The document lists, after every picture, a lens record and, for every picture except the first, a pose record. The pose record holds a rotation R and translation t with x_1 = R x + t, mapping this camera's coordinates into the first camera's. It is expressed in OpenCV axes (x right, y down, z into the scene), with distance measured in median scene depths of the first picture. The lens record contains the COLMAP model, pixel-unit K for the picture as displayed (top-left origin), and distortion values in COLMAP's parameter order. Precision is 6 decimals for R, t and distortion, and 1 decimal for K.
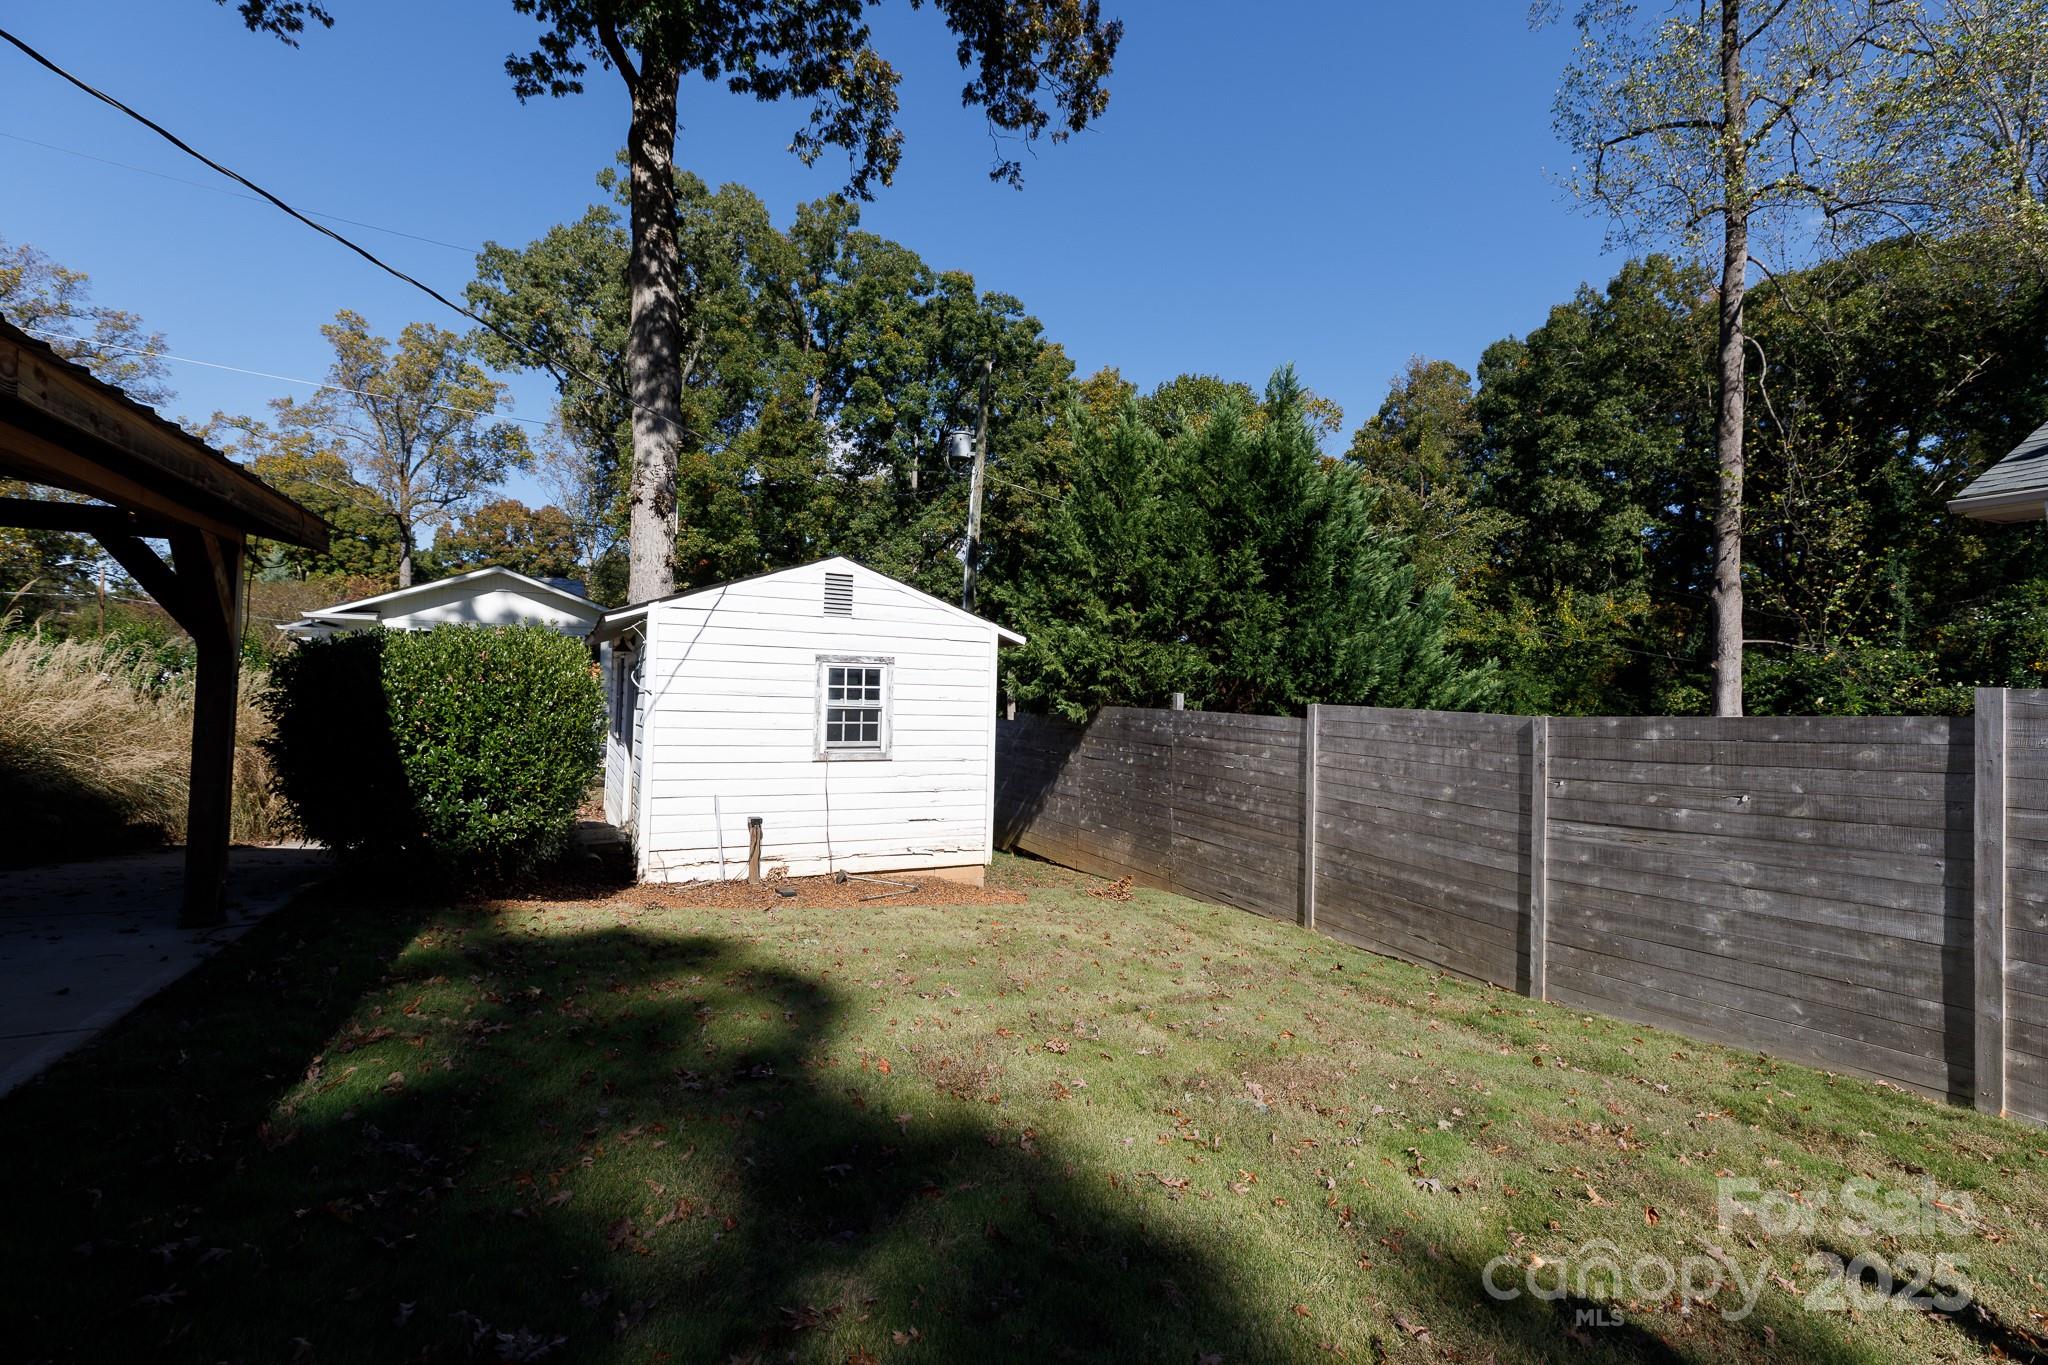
lens RADIAL K [[921.4, 0, 1026.0], [0, 921.4, 676.6], [0, 0, 1]] dist [0.004879, -0.000444]
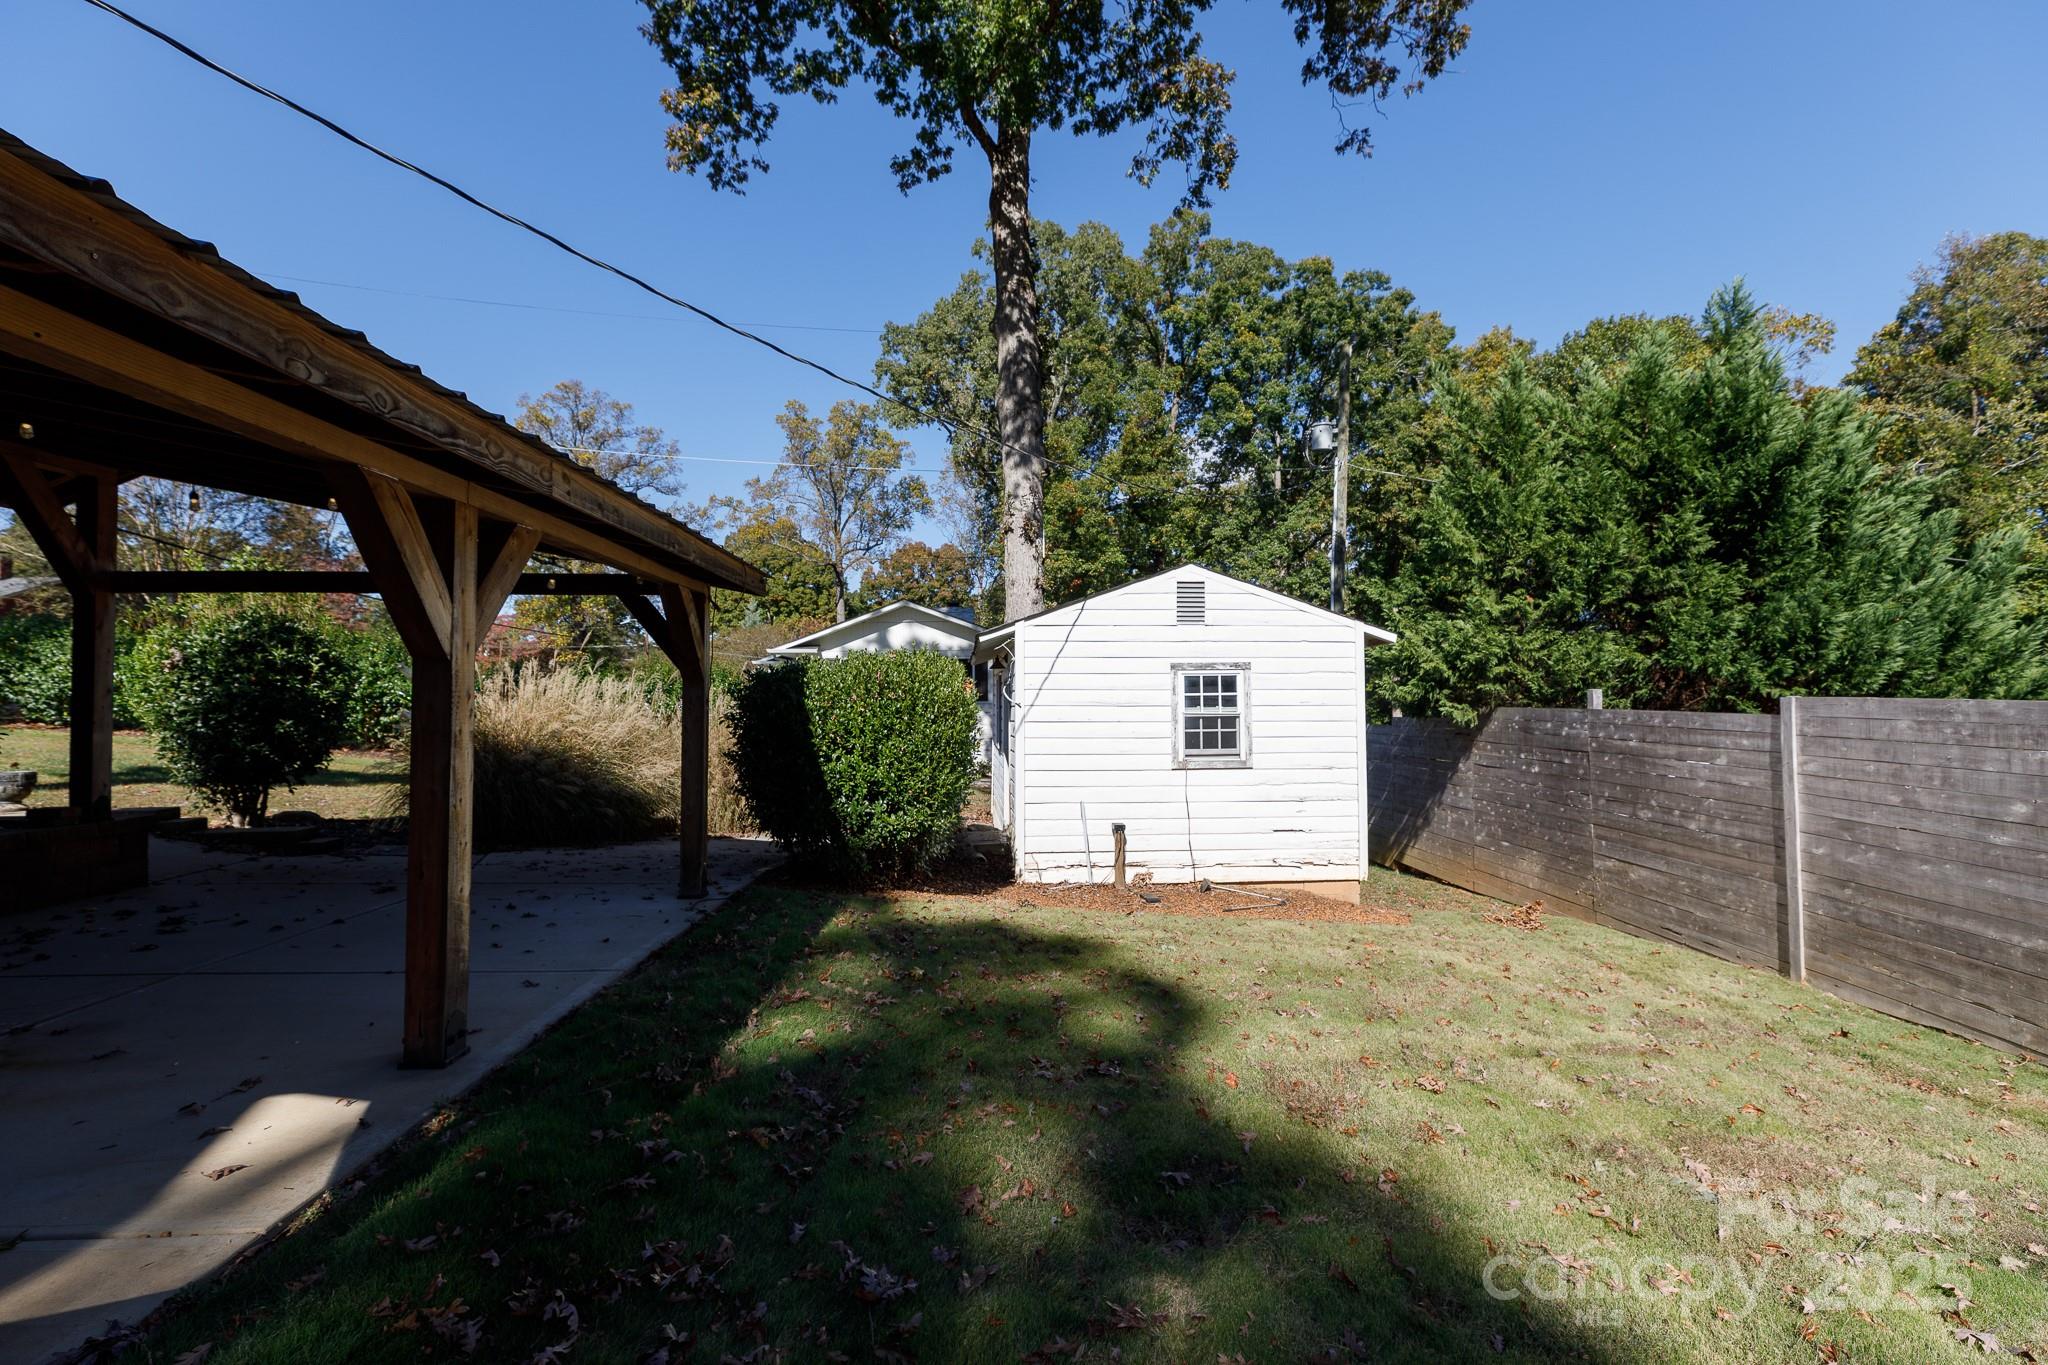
lens RADIAL K [[923.4, 0, 1018.8], [0, 923.4, 675.6], [0, 0, 1]] dist [0.004402, -0.000607]
pose [[0.918330, -0.040776, -0.393709, 0.017015], [0.036057, 0.999162, -0.019380, 0.003225], [0.394169, 0.003601, 0.919031, 0.006428]]
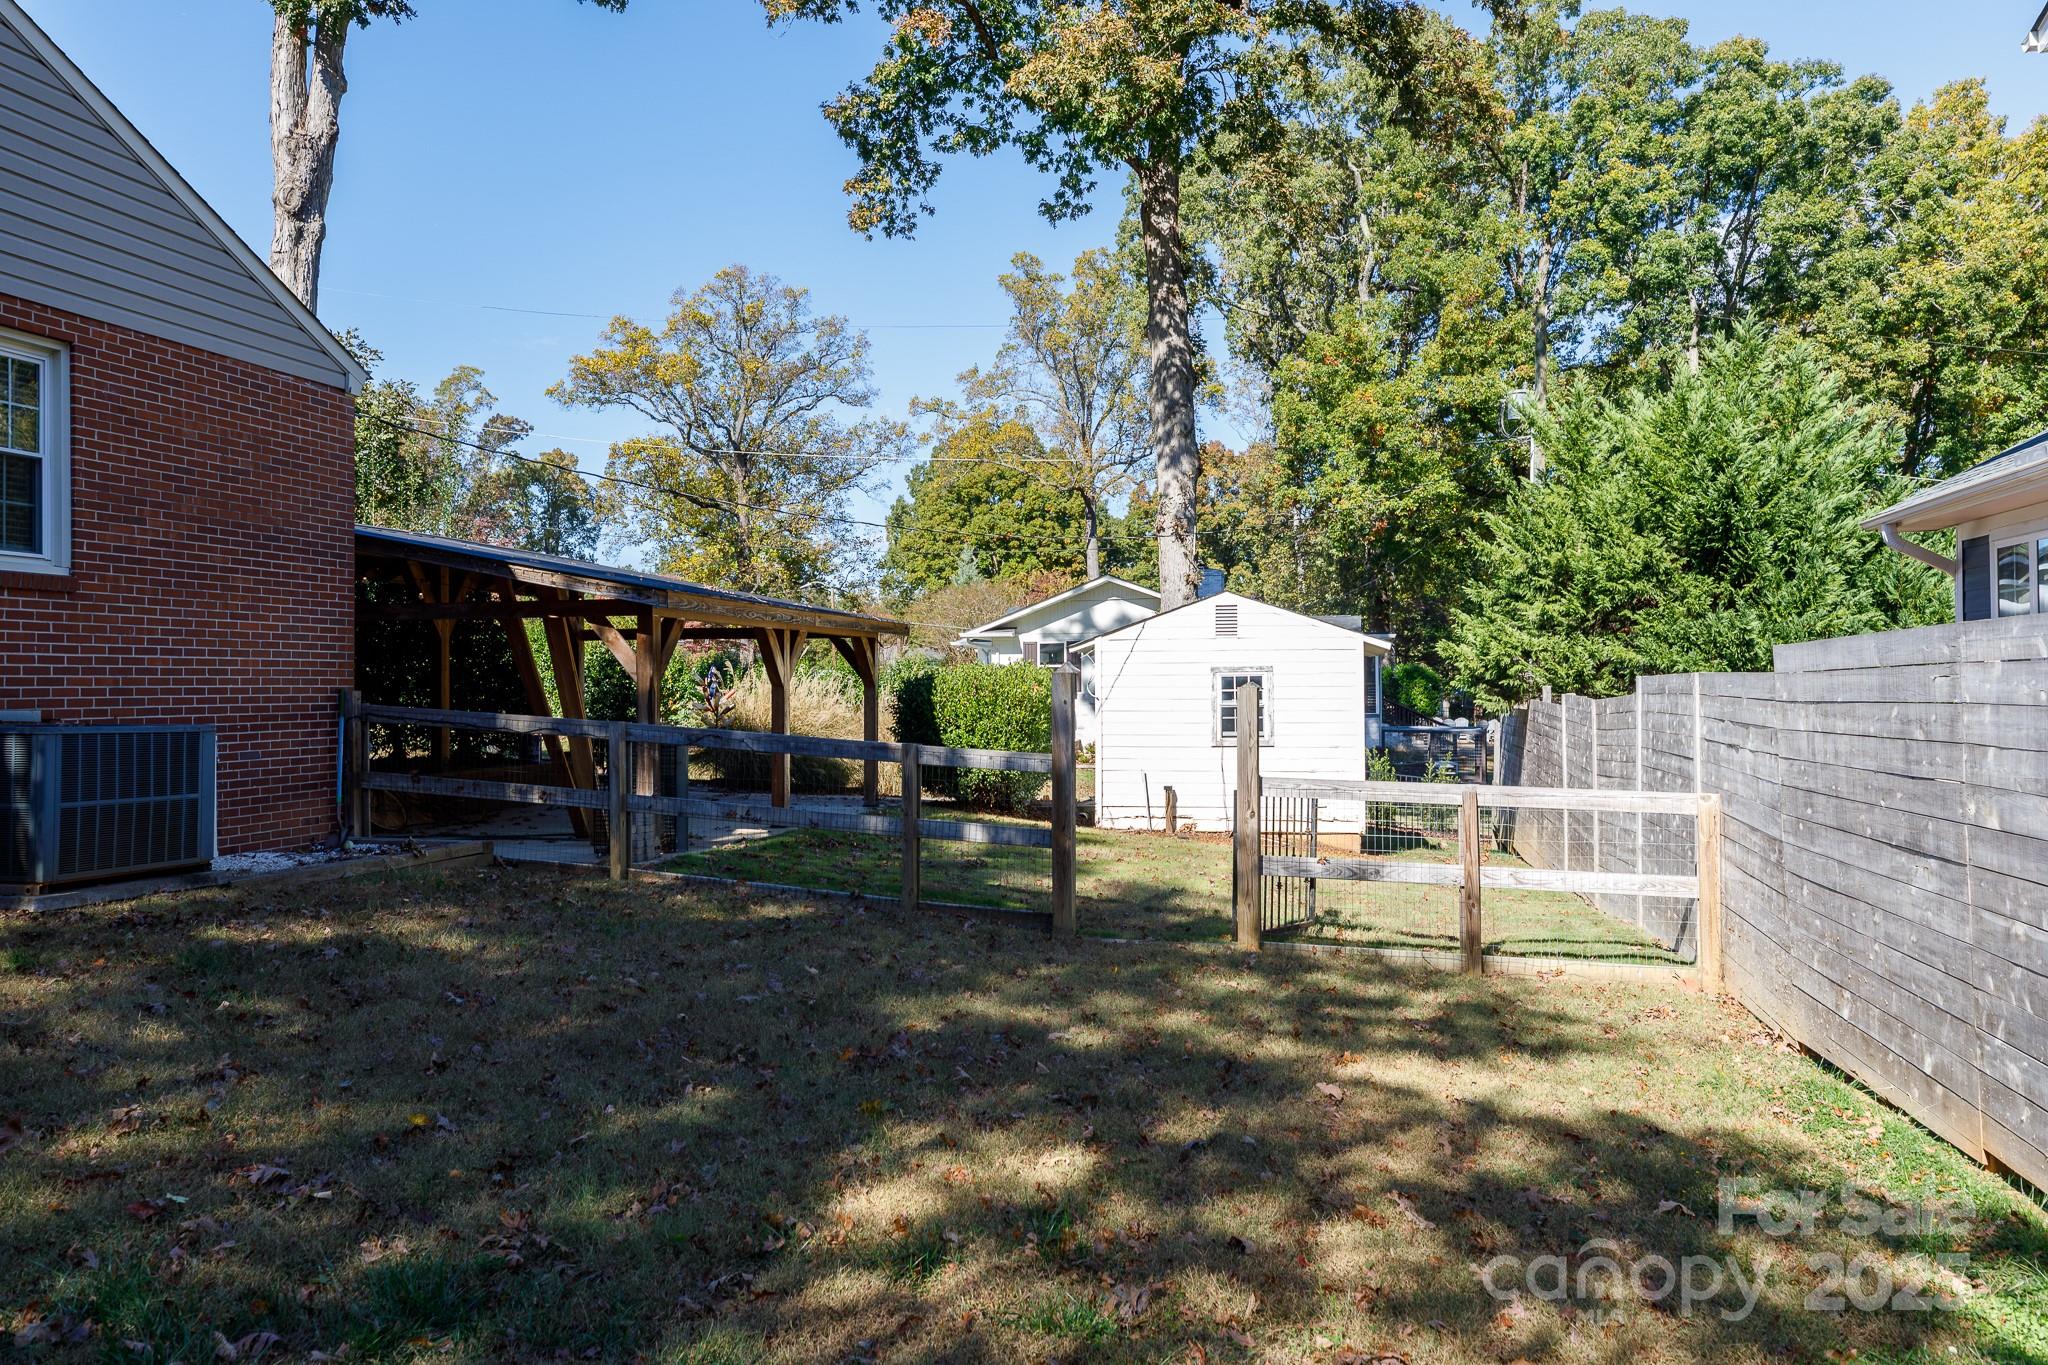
lens RADIAL K [[1505.4, 0, 1019.3], [0, 1505.4, 676.8], [0, 0, 1]] dist [0.004809, 0.001325]
pose [[0.787503, -0.035837, -0.615268, 0.928938], [0.041298, 0.999133, -0.005337, -0.009922], [0.614926, -0.021207, 0.788300, -0.926269]]
